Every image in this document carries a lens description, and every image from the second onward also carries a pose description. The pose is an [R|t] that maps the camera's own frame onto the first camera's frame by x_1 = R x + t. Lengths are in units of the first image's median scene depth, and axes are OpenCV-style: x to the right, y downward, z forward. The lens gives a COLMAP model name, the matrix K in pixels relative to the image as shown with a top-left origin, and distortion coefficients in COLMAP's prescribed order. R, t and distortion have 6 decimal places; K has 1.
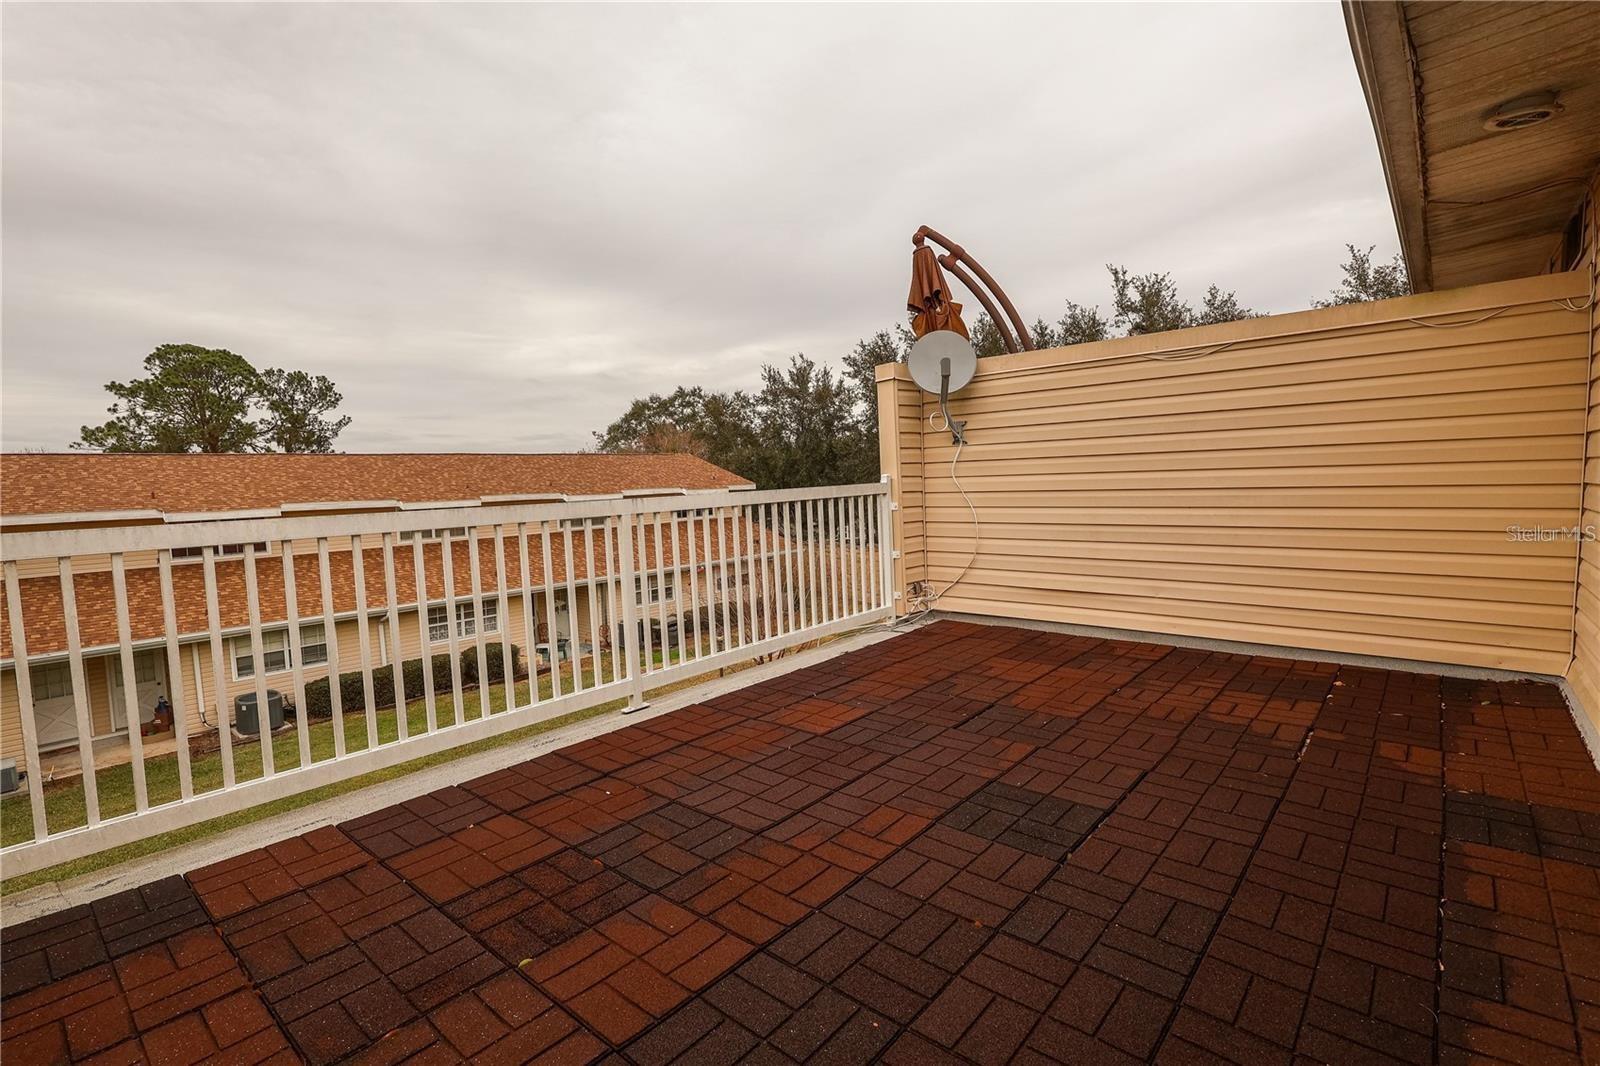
lens RADIAL K [[735.8, 0, 795.5], [0, 735.8, 530.3], [0, 0, 1]] dist [-0.005274, 0.002631]
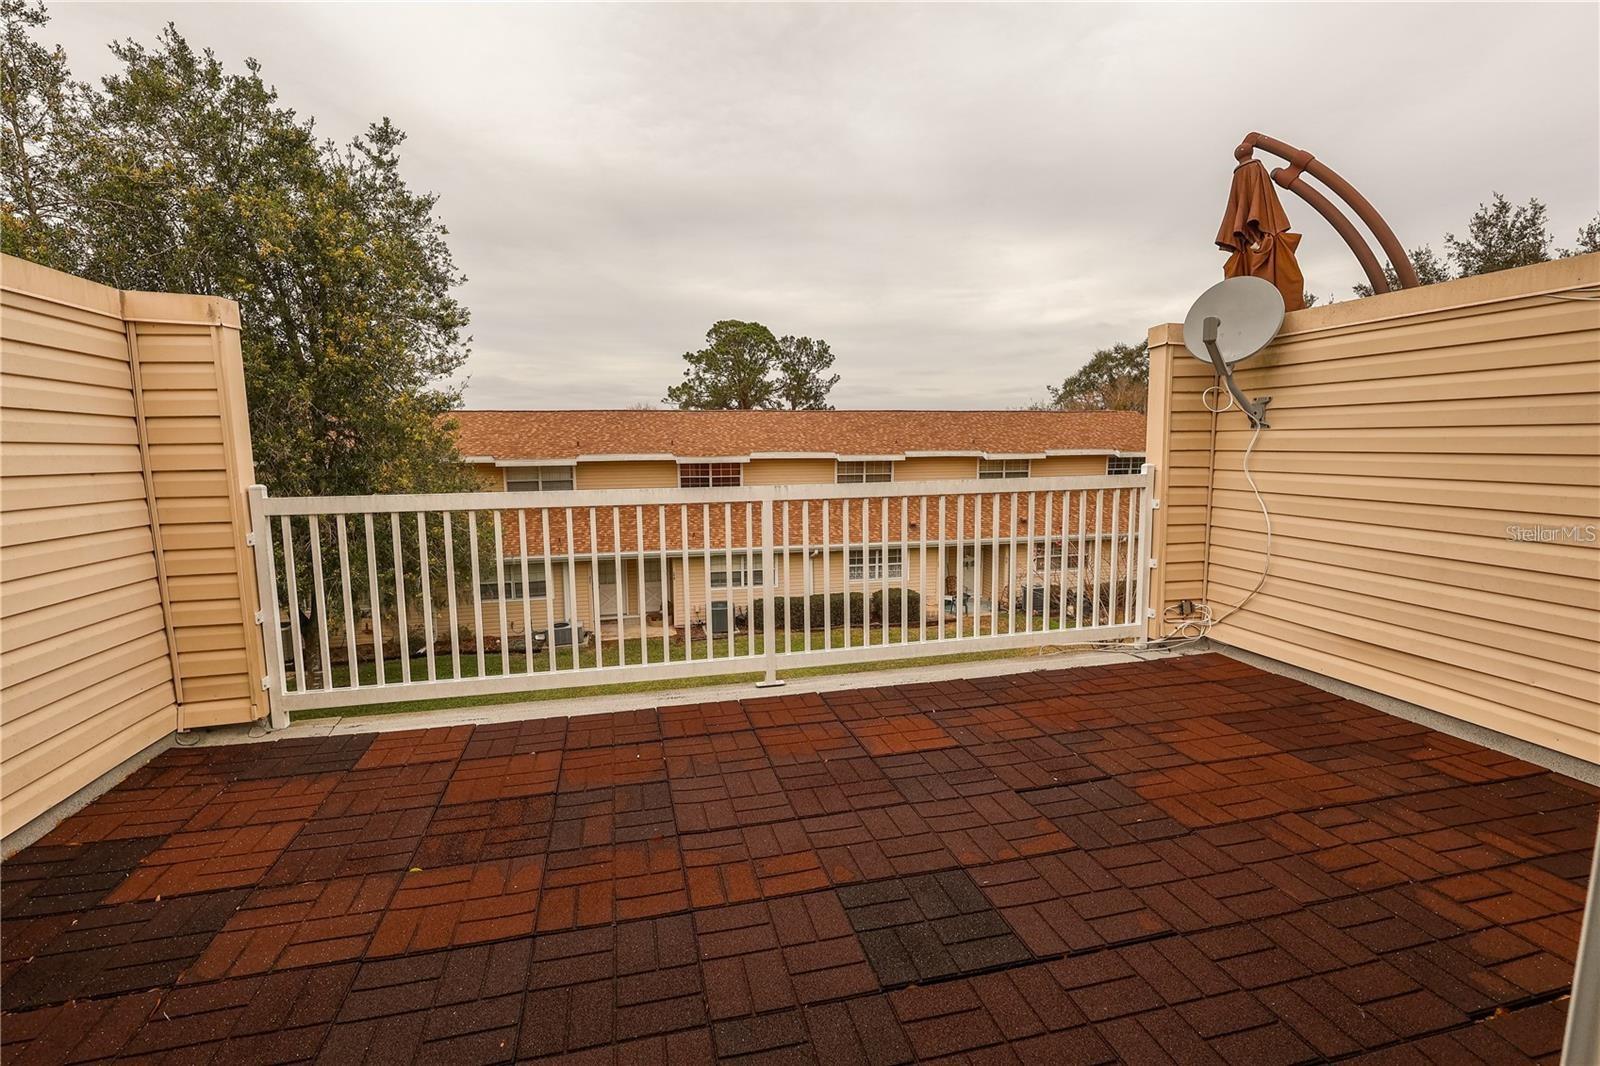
lens RADIAL K [[735.8, 0, 800.3], [0, 735.8, 532.9], [0, 0, 1]] dist [-0.005274, 0.002631]
pose [[0.821260, 0.098775, -0.561940, 0.255304], [-0.061259, 0.994472, 0.085274, -0.043456], [0.567256, -0.035608, 0.822771, 0.107264]]
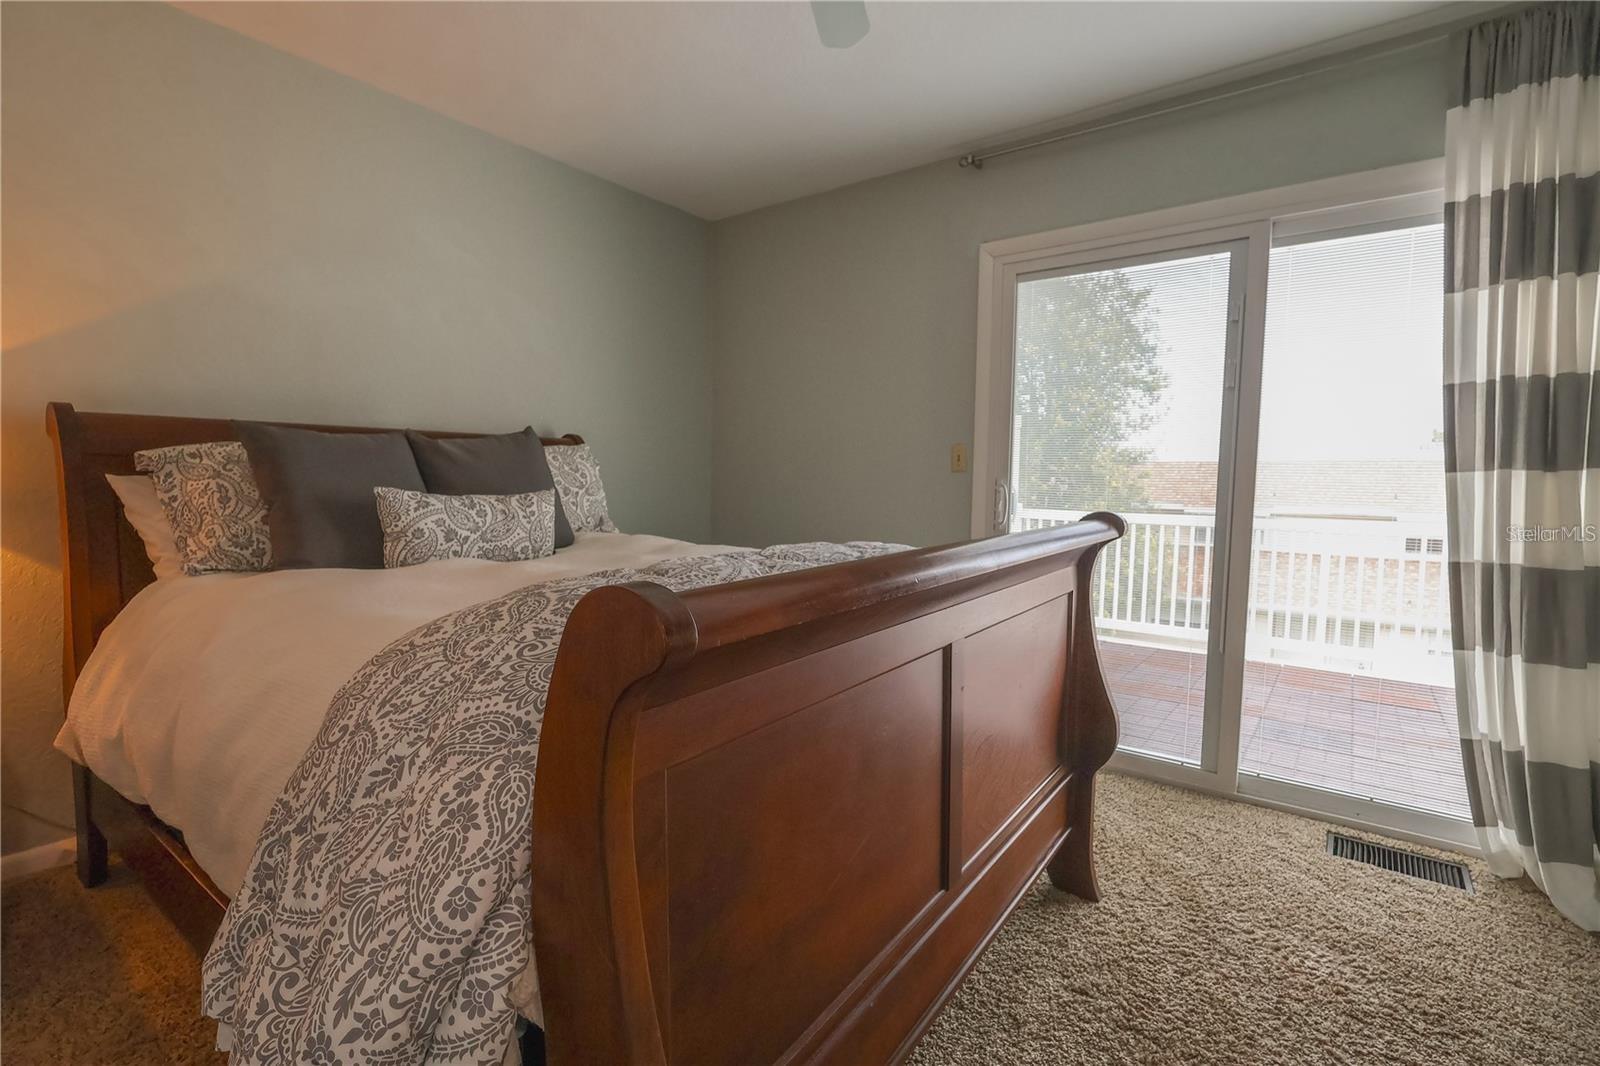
lens RADIAL K [[735.8, 0, 809.3], [0, 735.8, 542.0], [0, 0, 1]] dist [-0.005274, 0.002631]
pose [[0.086182, 0.116661, -0.989425, 0.761428], [-0.094983, 0.989559, 0.108404, -0.047018], [0.991741, 0.084636, 0.096363, -0.129830]]
